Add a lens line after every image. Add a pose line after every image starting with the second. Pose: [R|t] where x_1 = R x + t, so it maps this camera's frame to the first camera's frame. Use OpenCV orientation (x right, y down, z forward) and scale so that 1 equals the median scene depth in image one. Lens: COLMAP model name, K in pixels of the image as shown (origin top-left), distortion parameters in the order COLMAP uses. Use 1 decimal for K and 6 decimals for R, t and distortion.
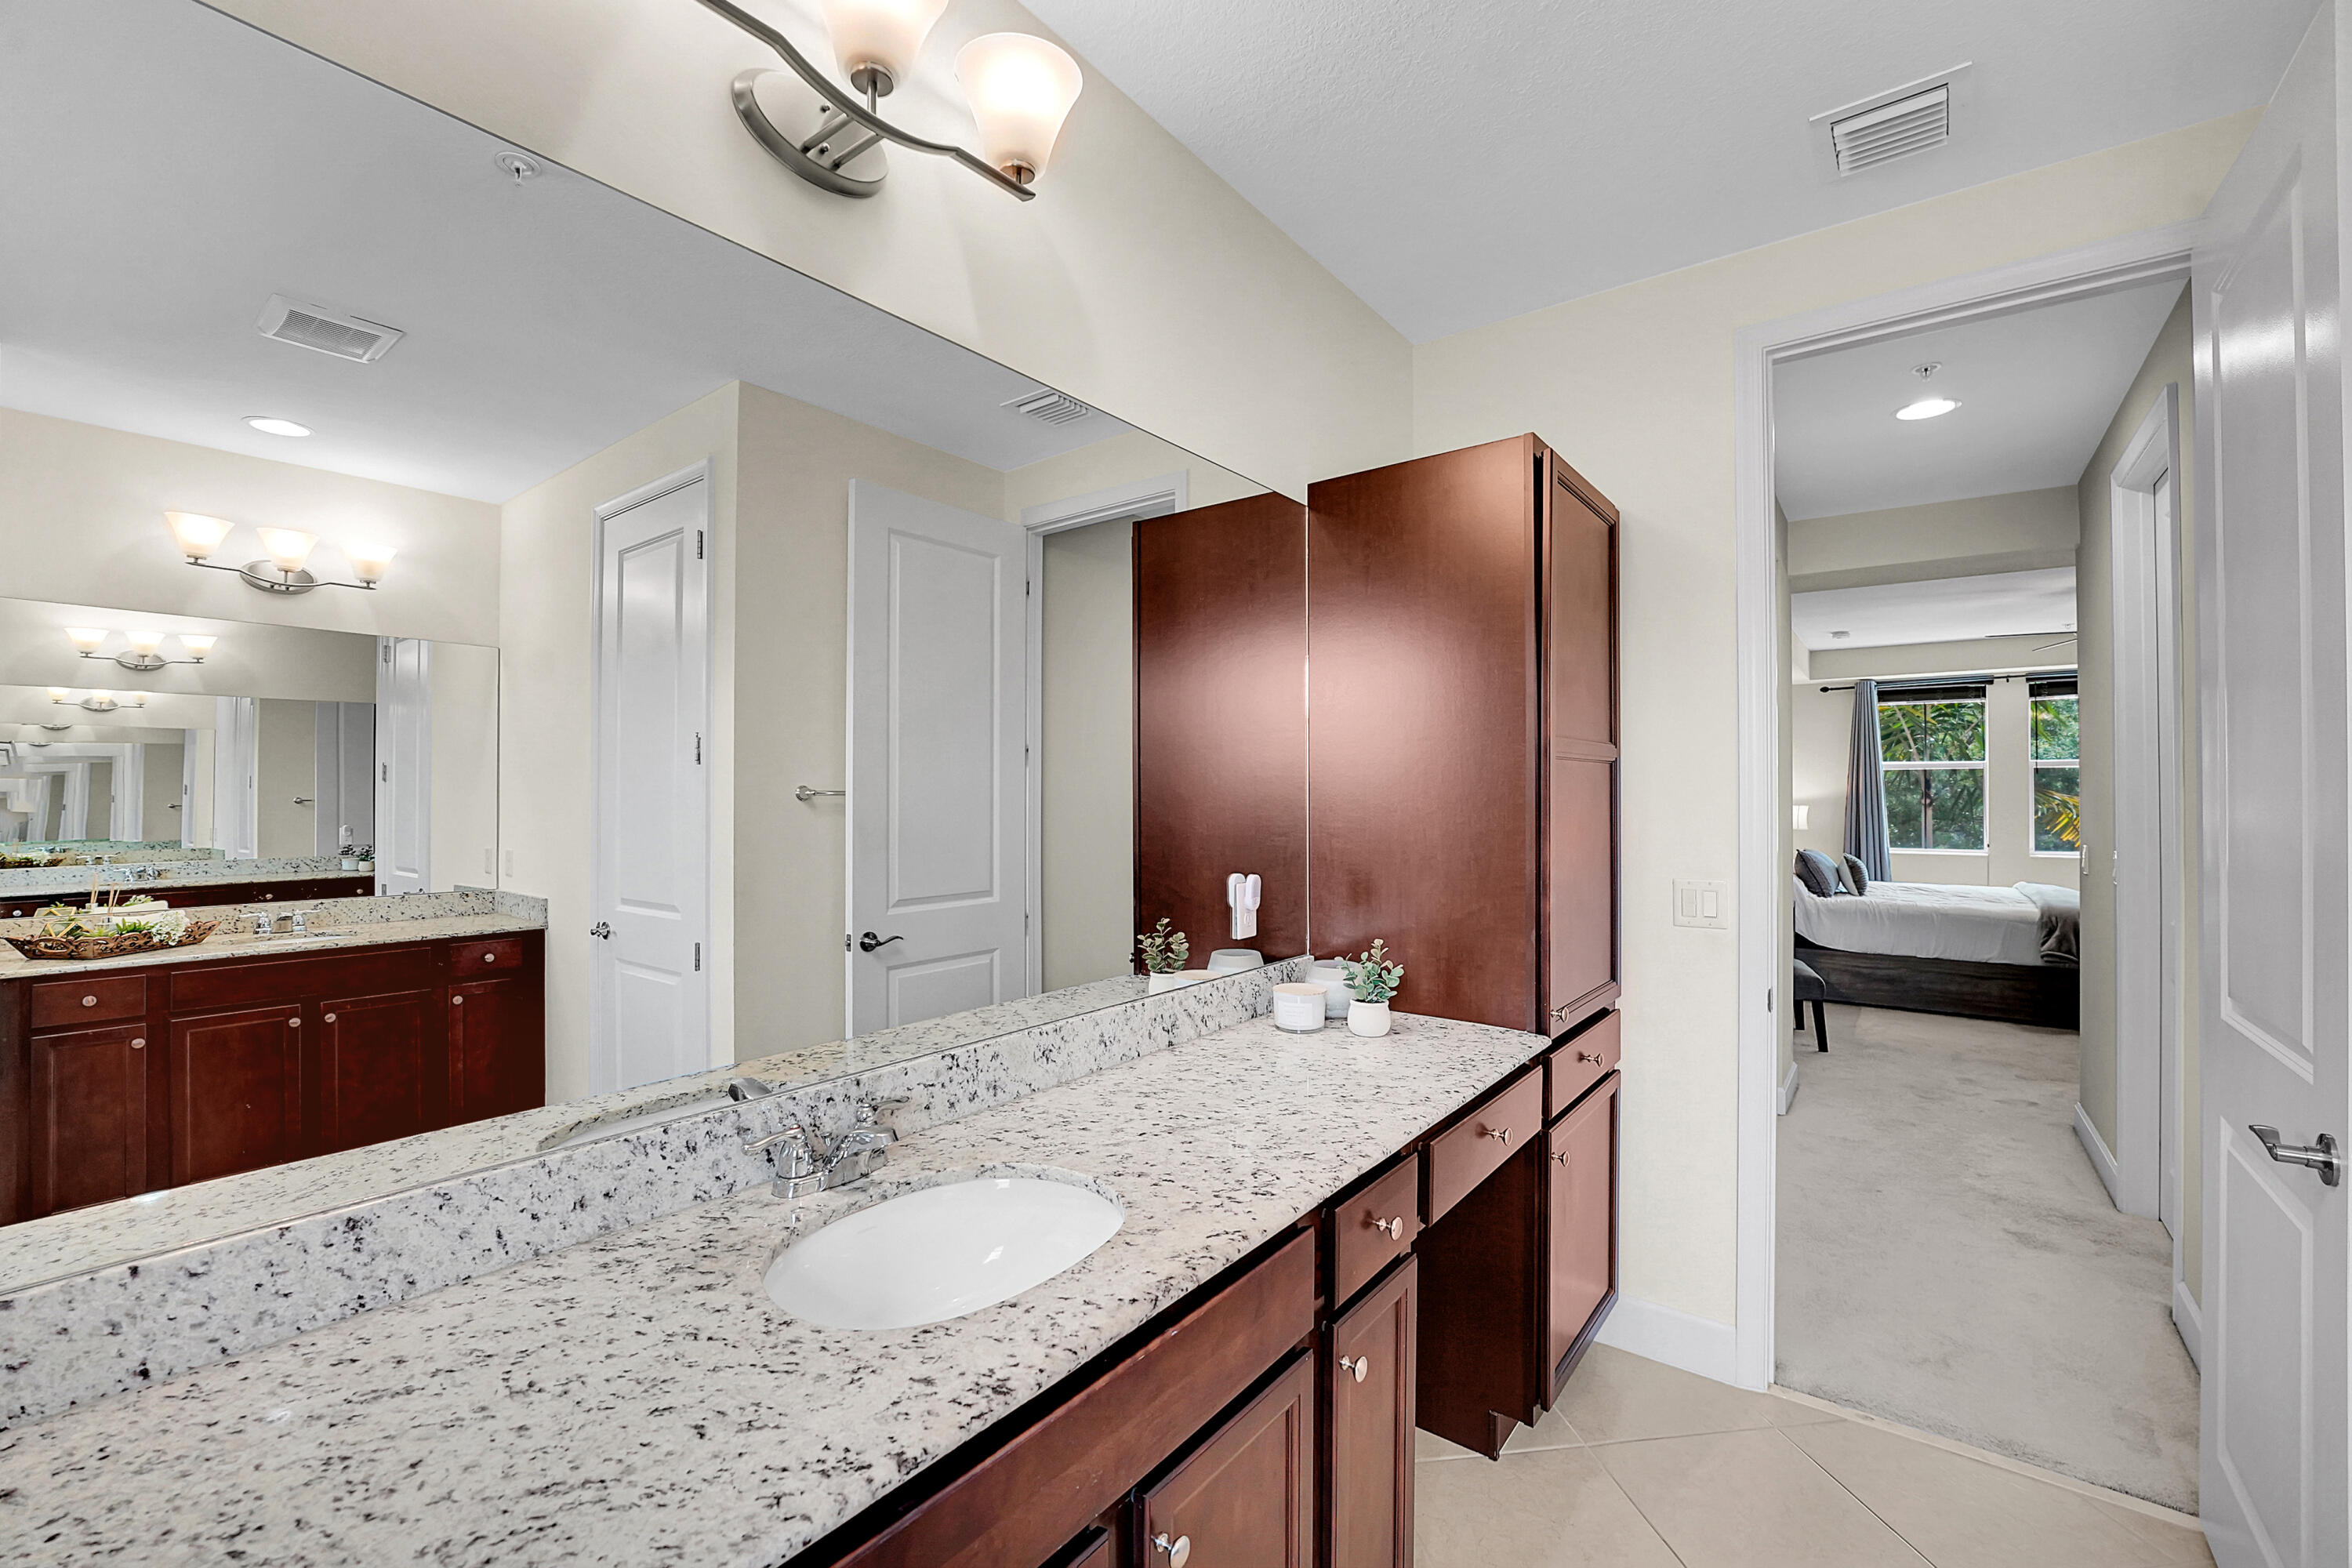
lens RADIAL K [[1022.5, 0, 1163.3], [0, 1022.5, 788.4], [0, 0, 1]] dist [-0.011139, 0.000249]
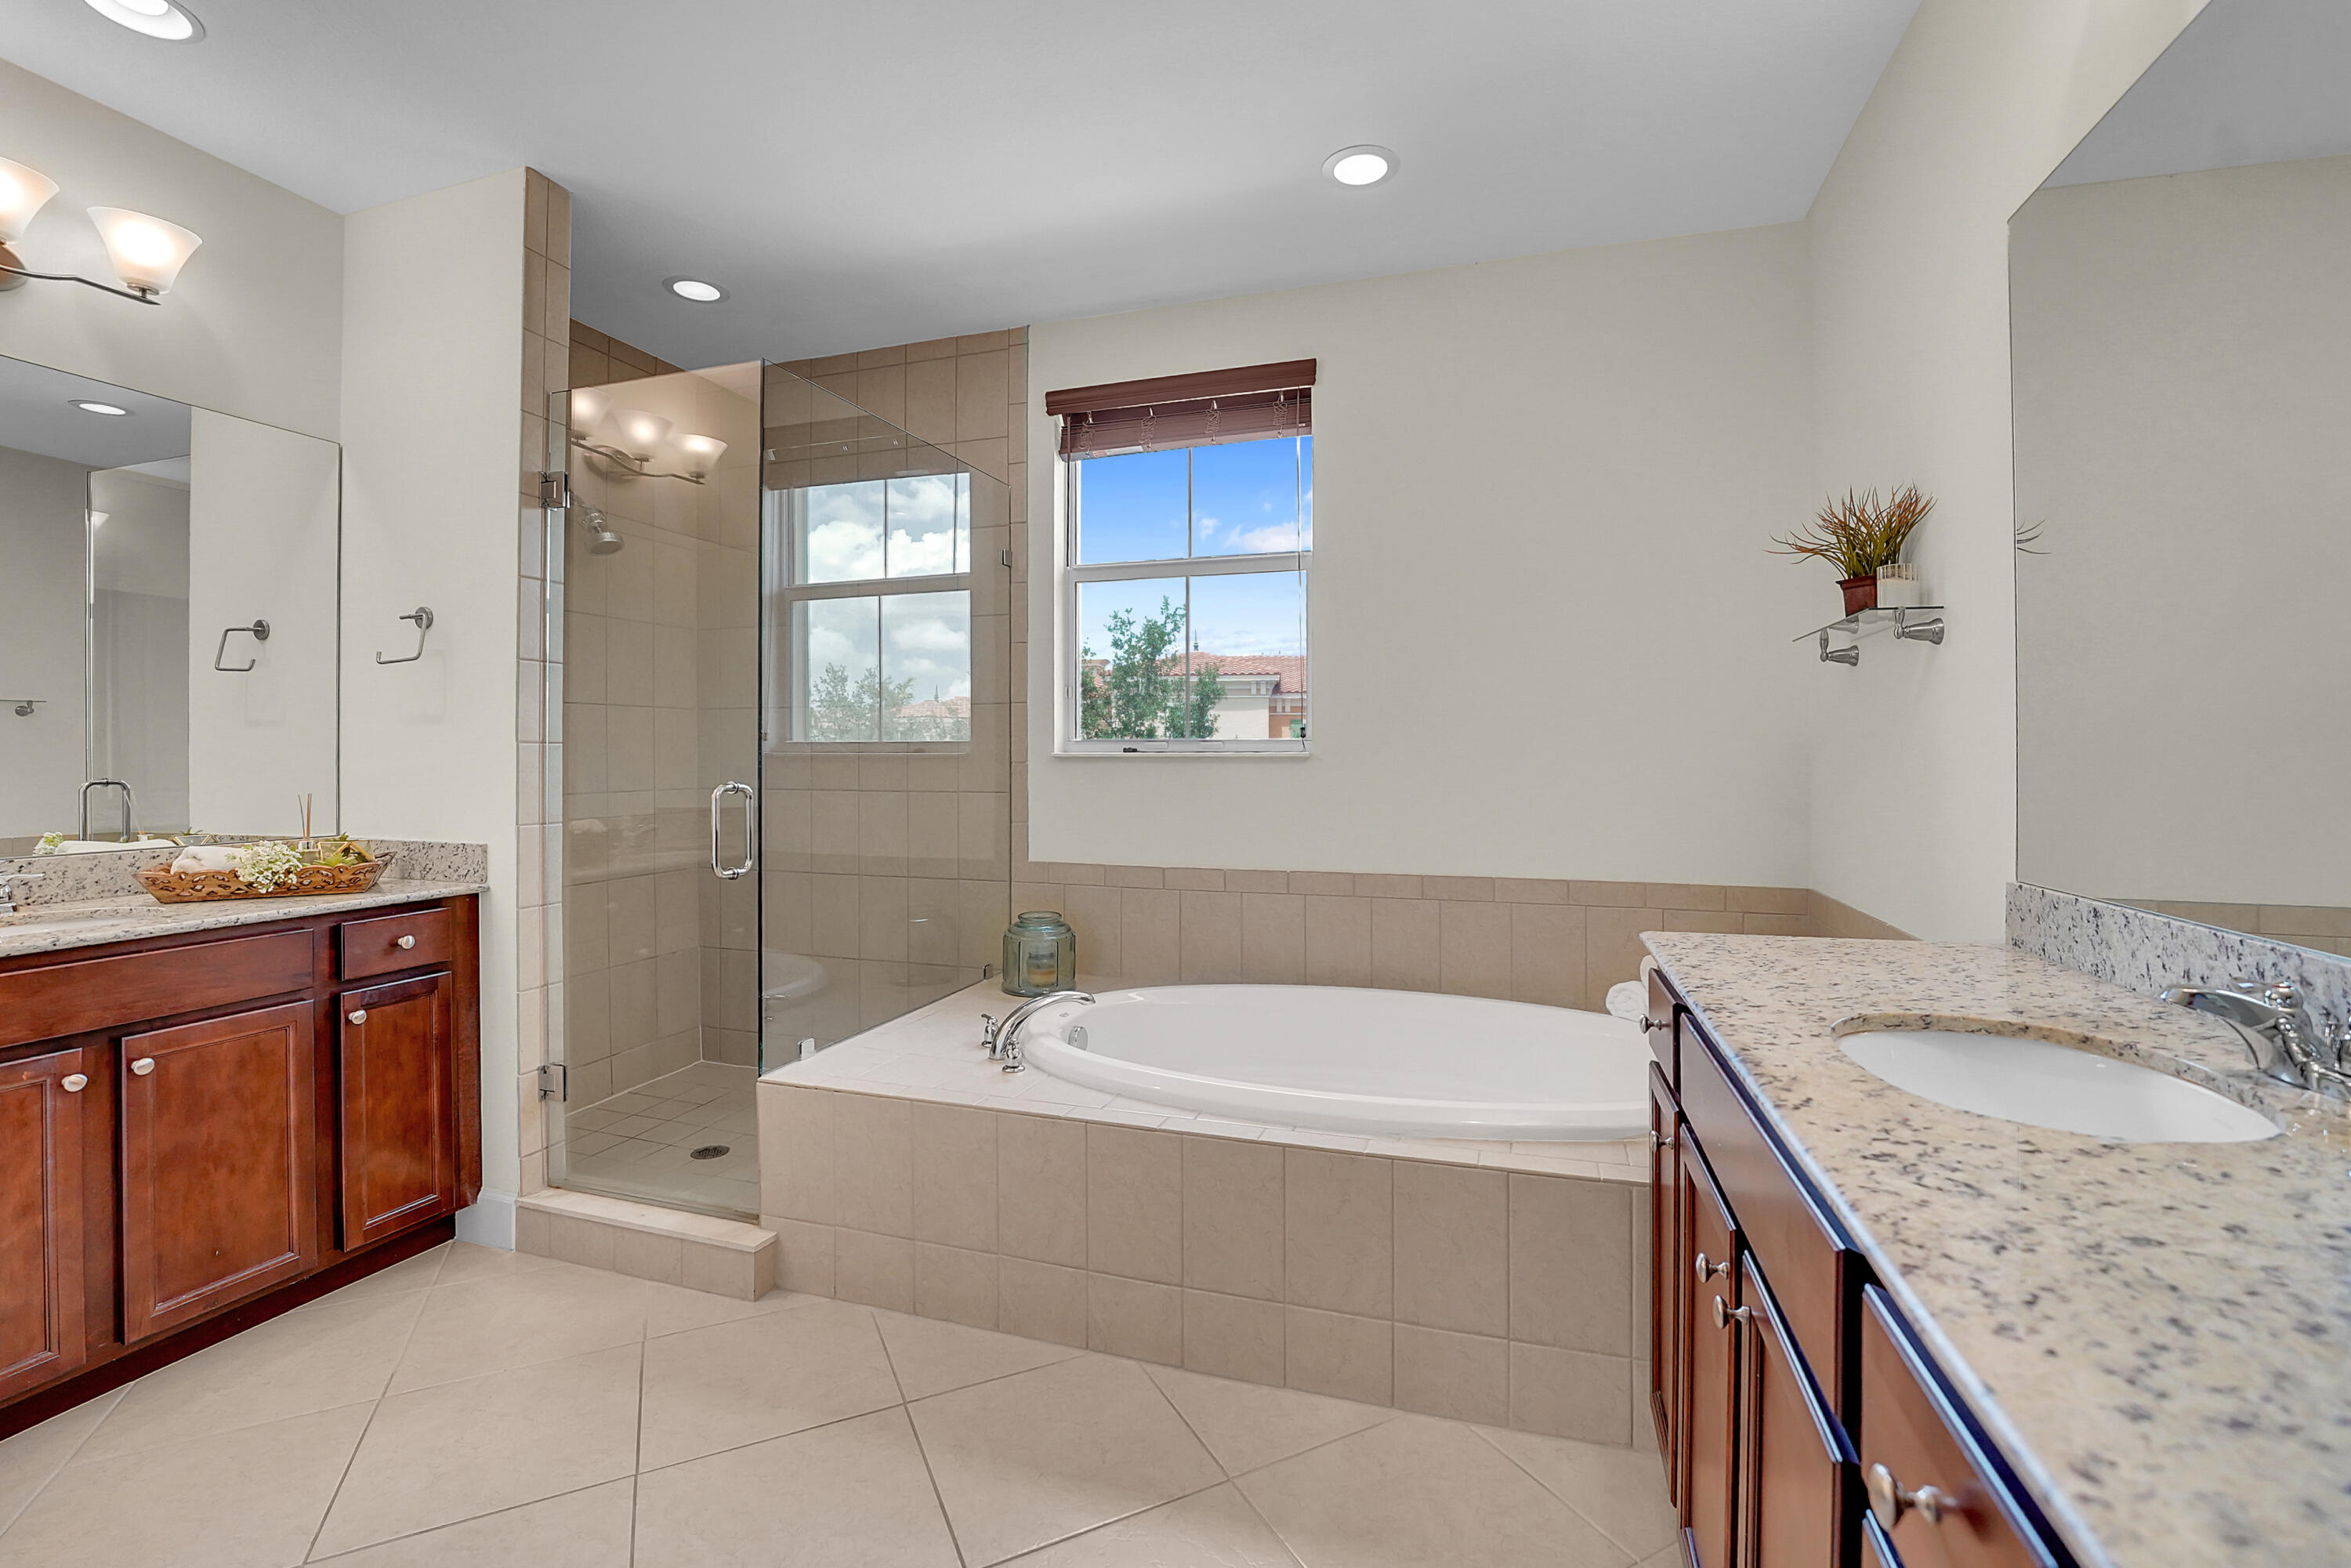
lens RADIAL K [[1022.1, 0, 1172.9], [0, 1022.1, 767.3], [0, 0, 1]] dist [-0.011139, 0.000249]
pose [[-0.954248, -0.006246, -0.298951, 0.687123], [-0.005436, 0.999979, -0.003542, 0.158742], [0.298967, -0.001755, -0.954262, 1.436079]]
